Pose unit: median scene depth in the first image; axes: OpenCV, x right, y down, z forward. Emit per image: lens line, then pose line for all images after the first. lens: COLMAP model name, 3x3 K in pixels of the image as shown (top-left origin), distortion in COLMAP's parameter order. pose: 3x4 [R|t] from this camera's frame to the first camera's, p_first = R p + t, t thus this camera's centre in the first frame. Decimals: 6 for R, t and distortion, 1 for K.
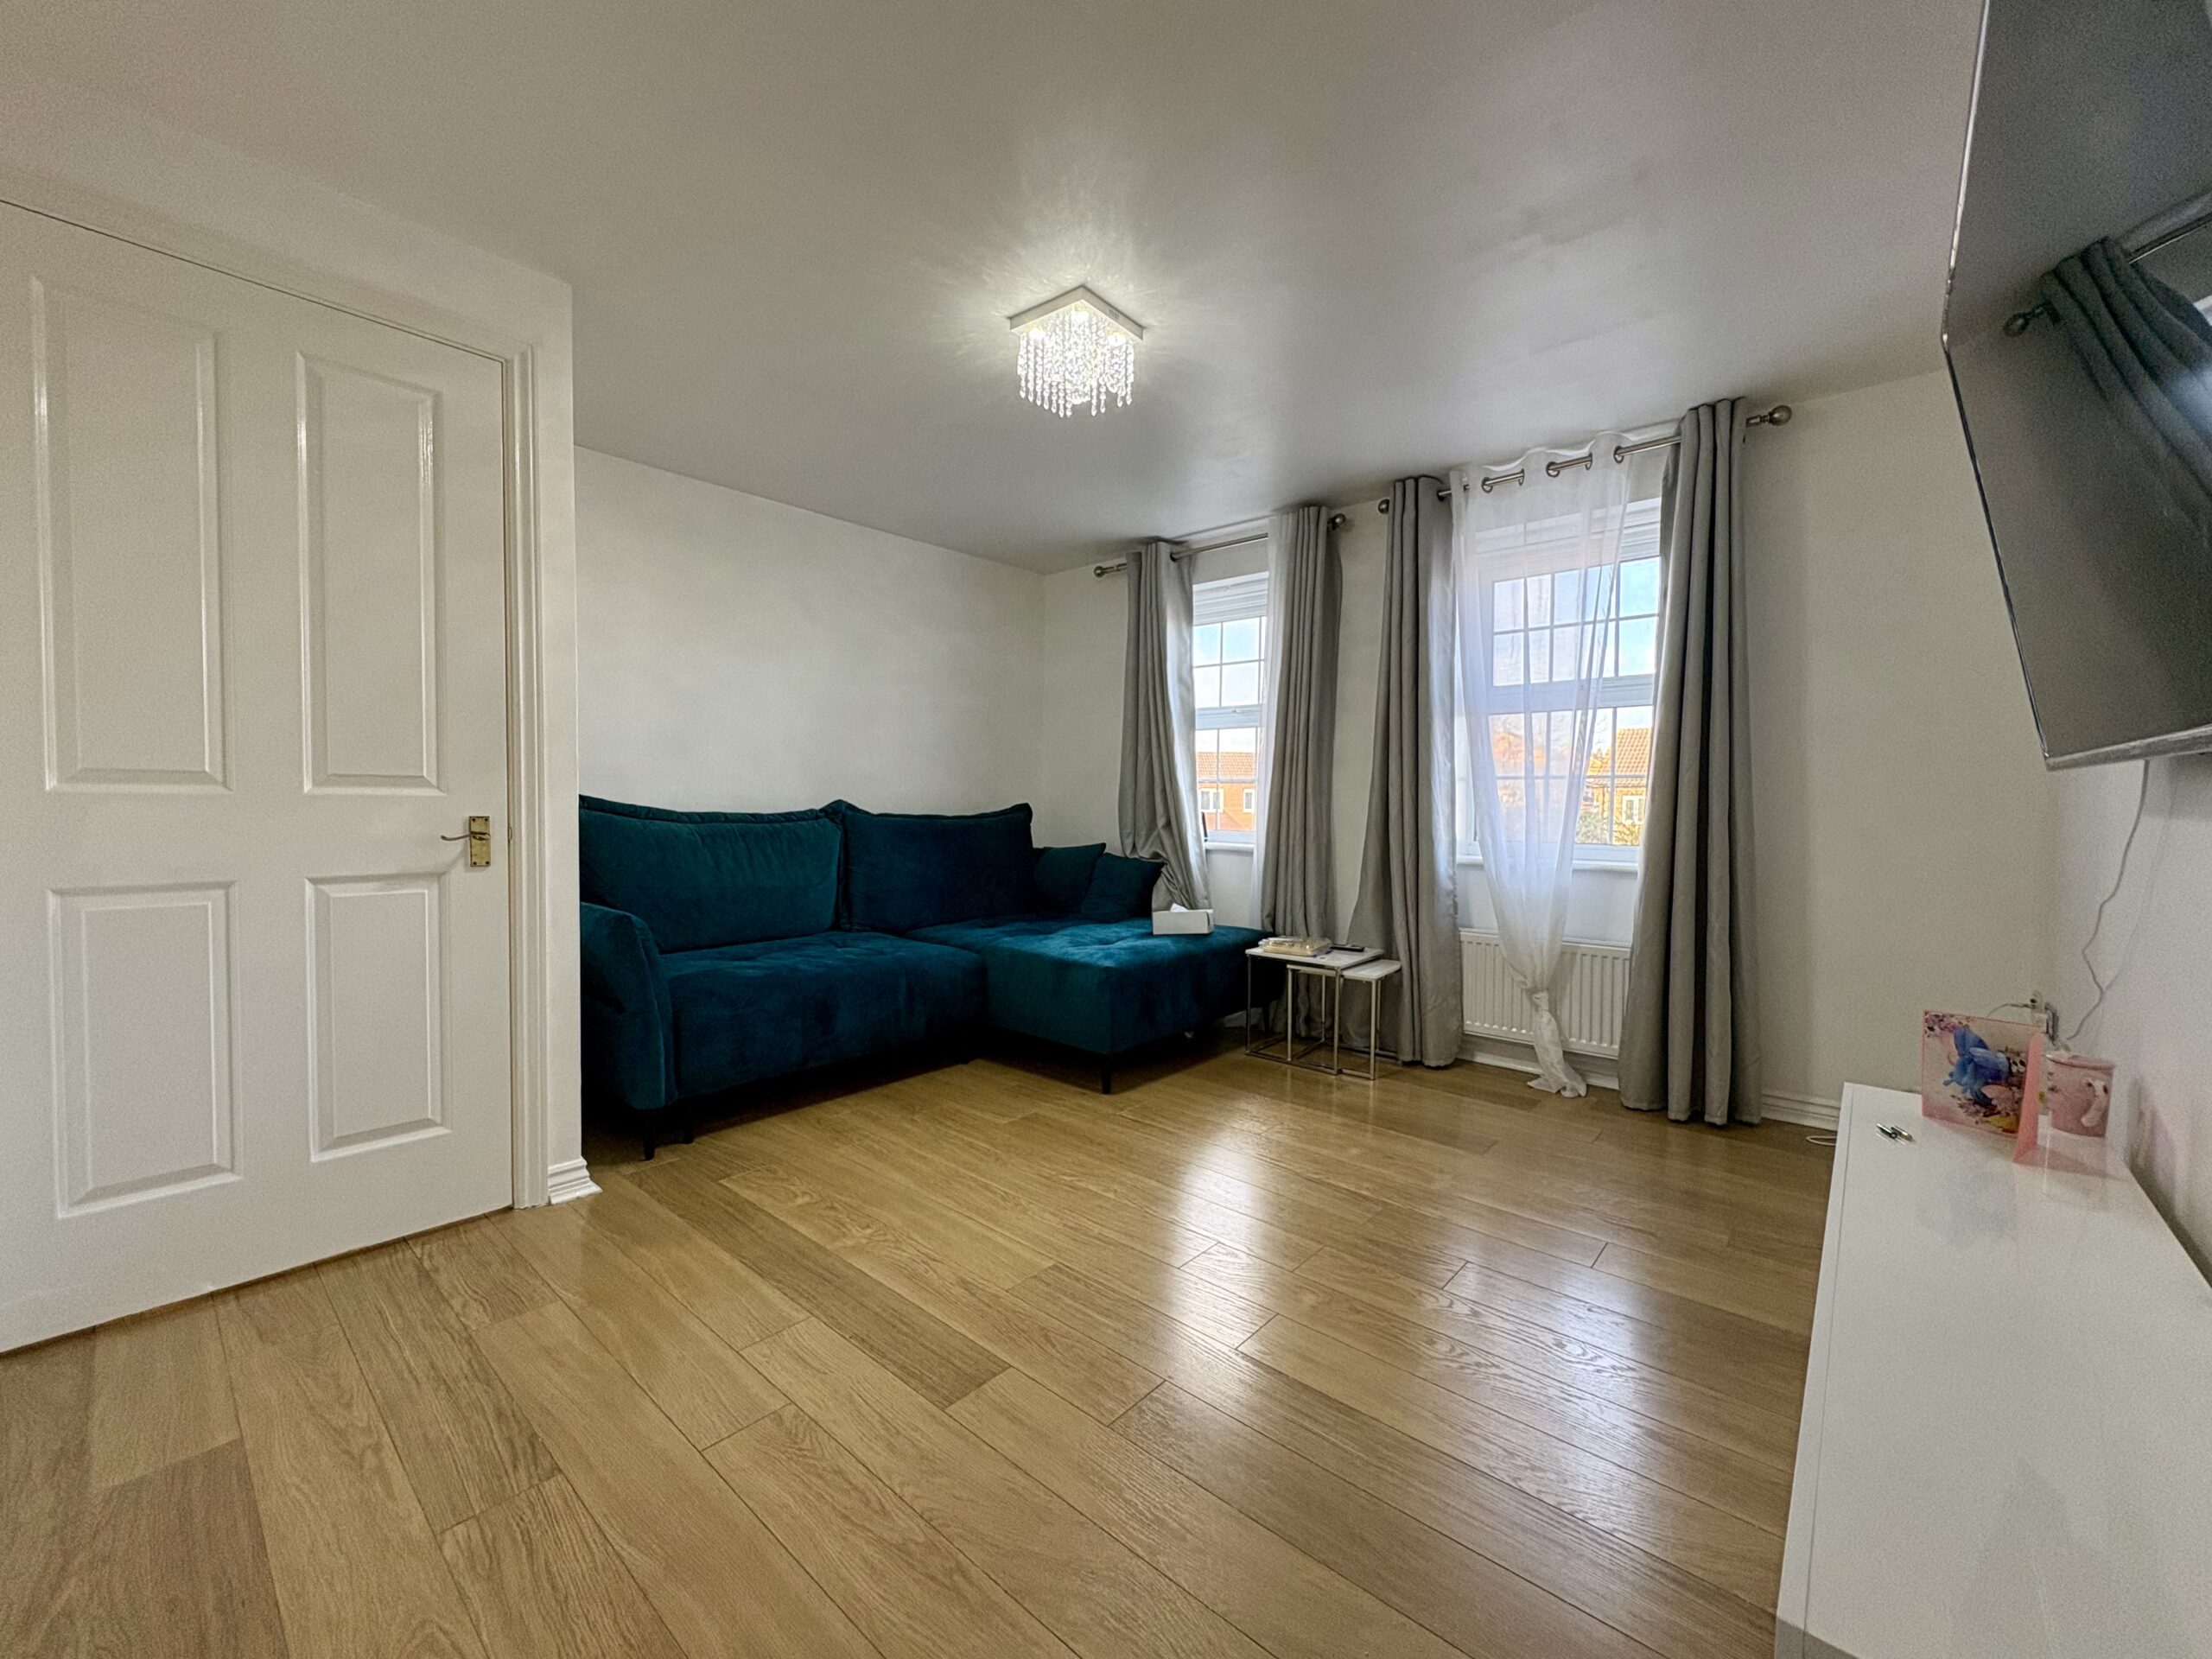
lens RADIAL K [[878.5, 0, 1105.9], [0, 878.5, 823.0], [0, 0, 1]] dist [-0.001603, -0.000203]
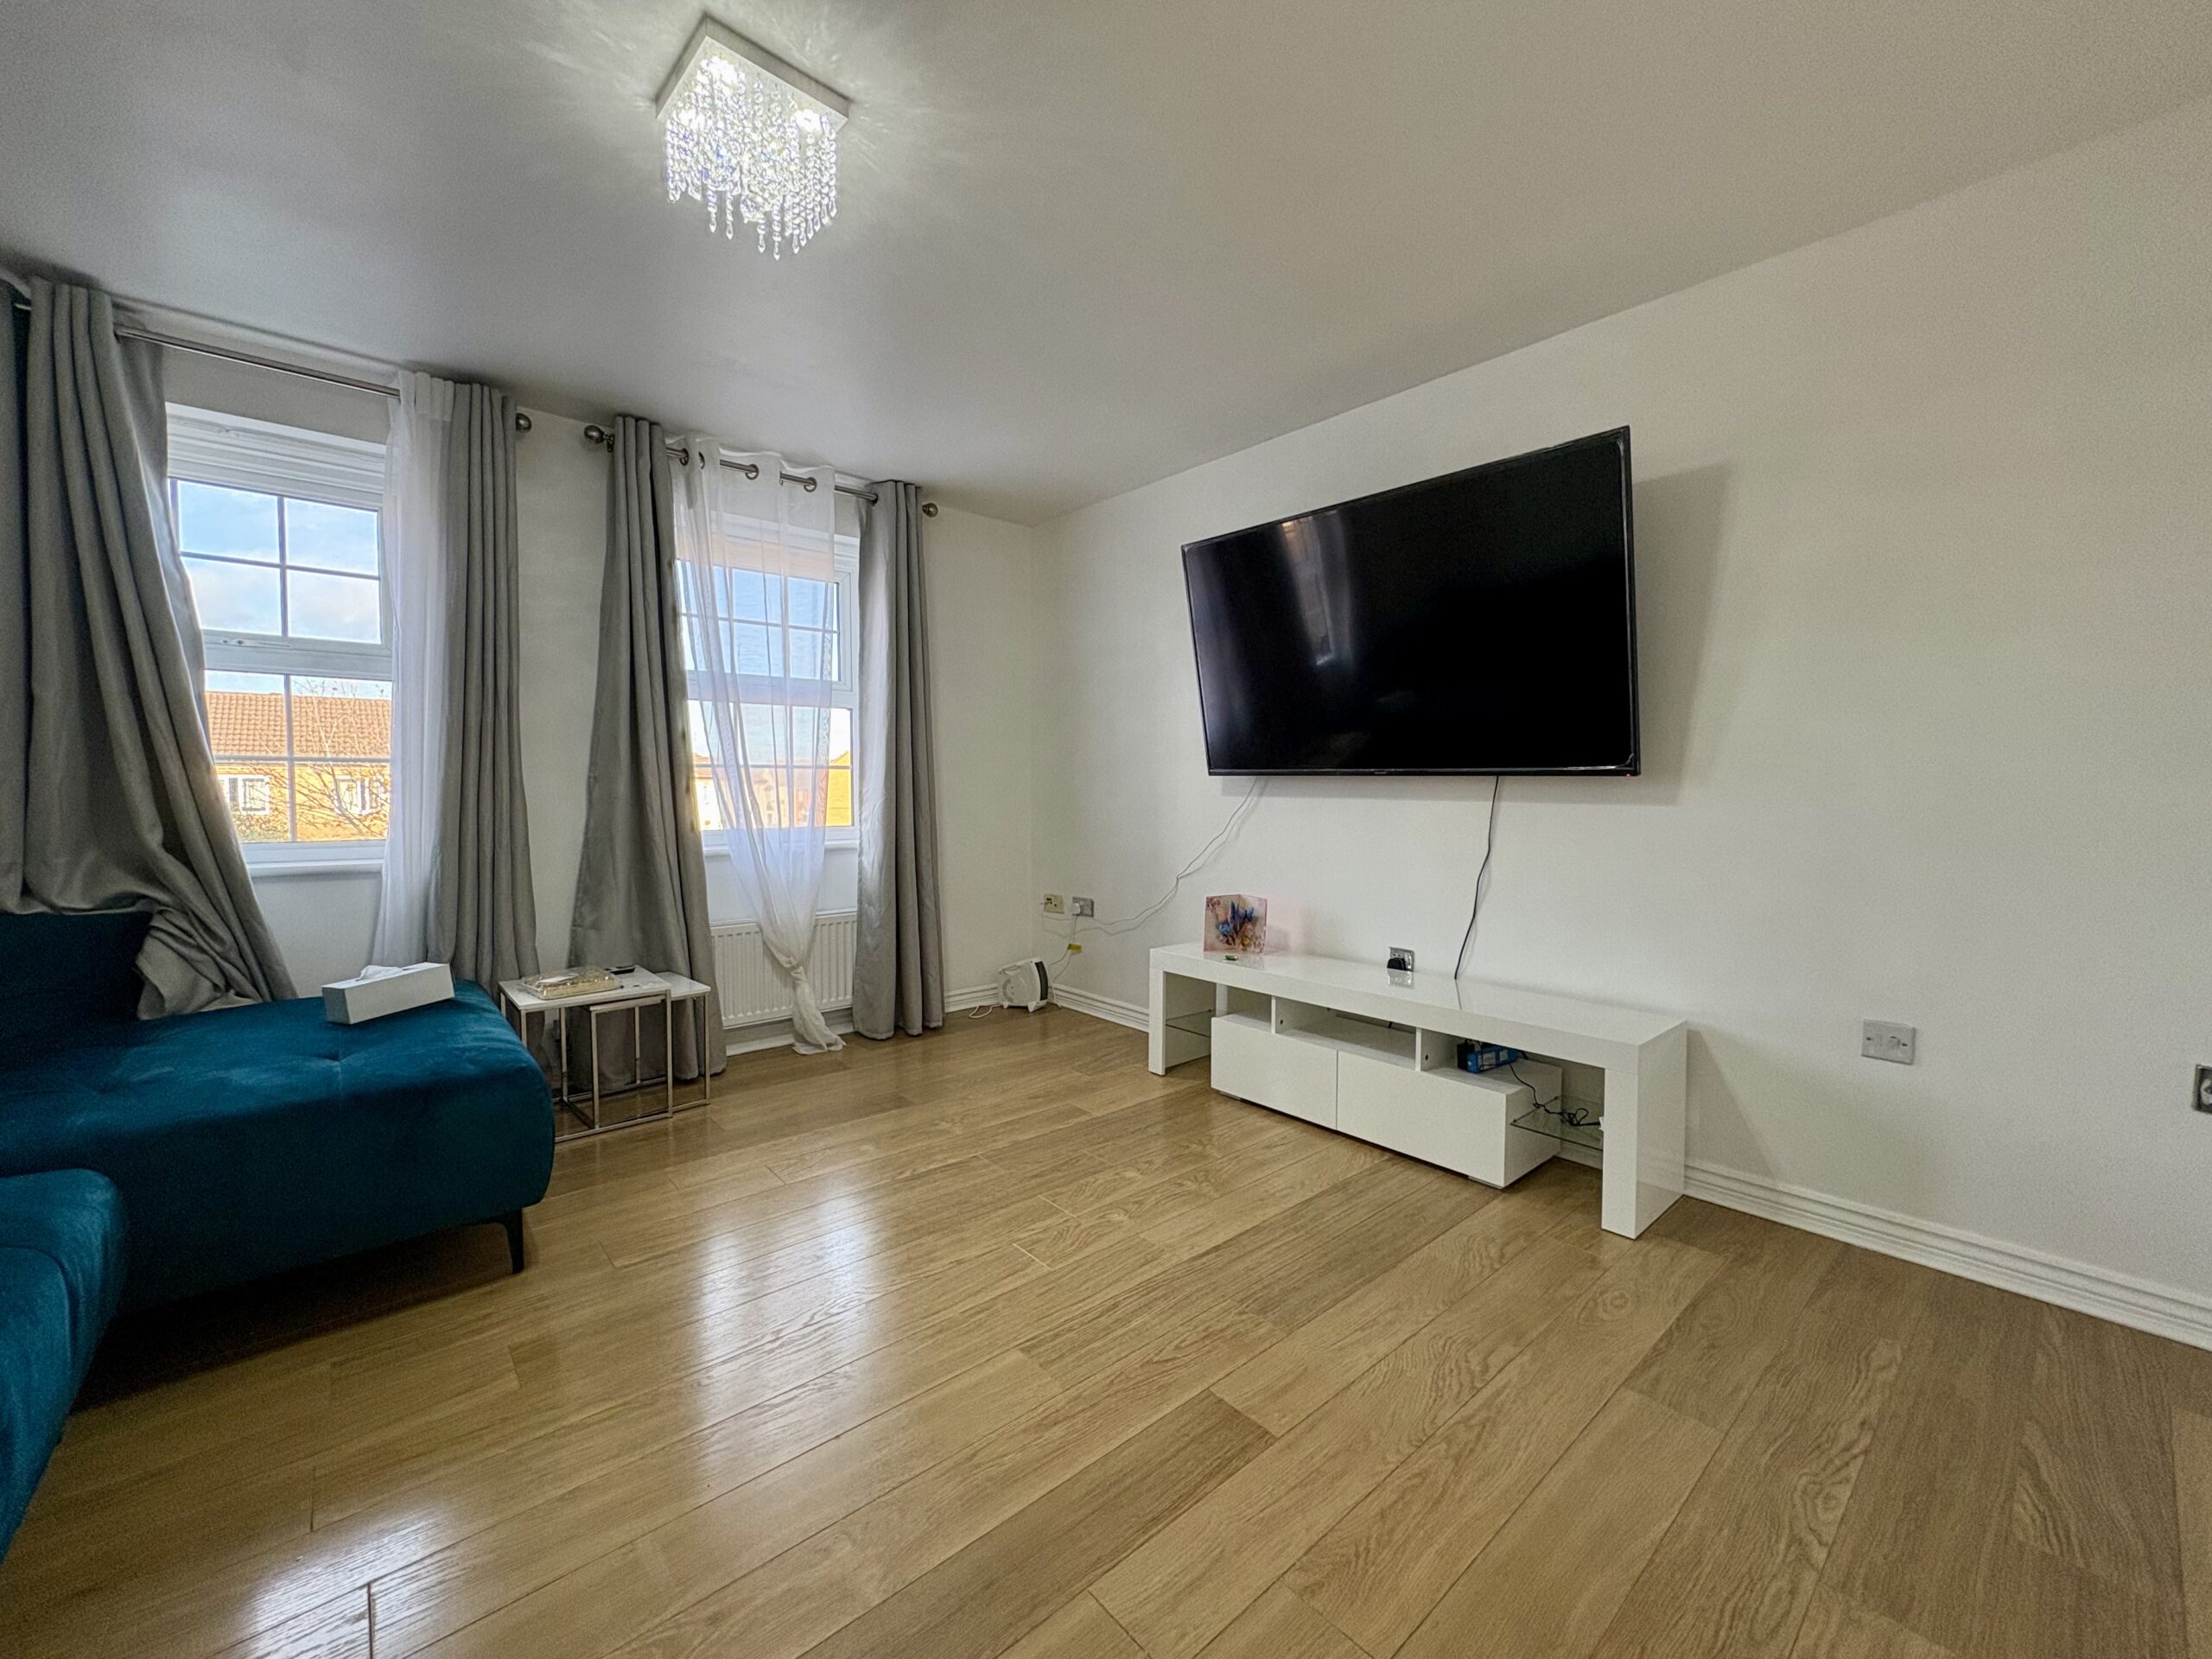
lens RADIAL K [[878.5, 0, 1105.9], [0, 878.5, 823.0], [0, 0, 1]] dist [-0.001603, -0.000203]
pose [[0.135884, -0.049341, 0.989495, -0.542405], [0.026902, 0.998575, 0.046099, -0.024785], [-0.990359, 0.020355, 0.137018, 0.501657]]
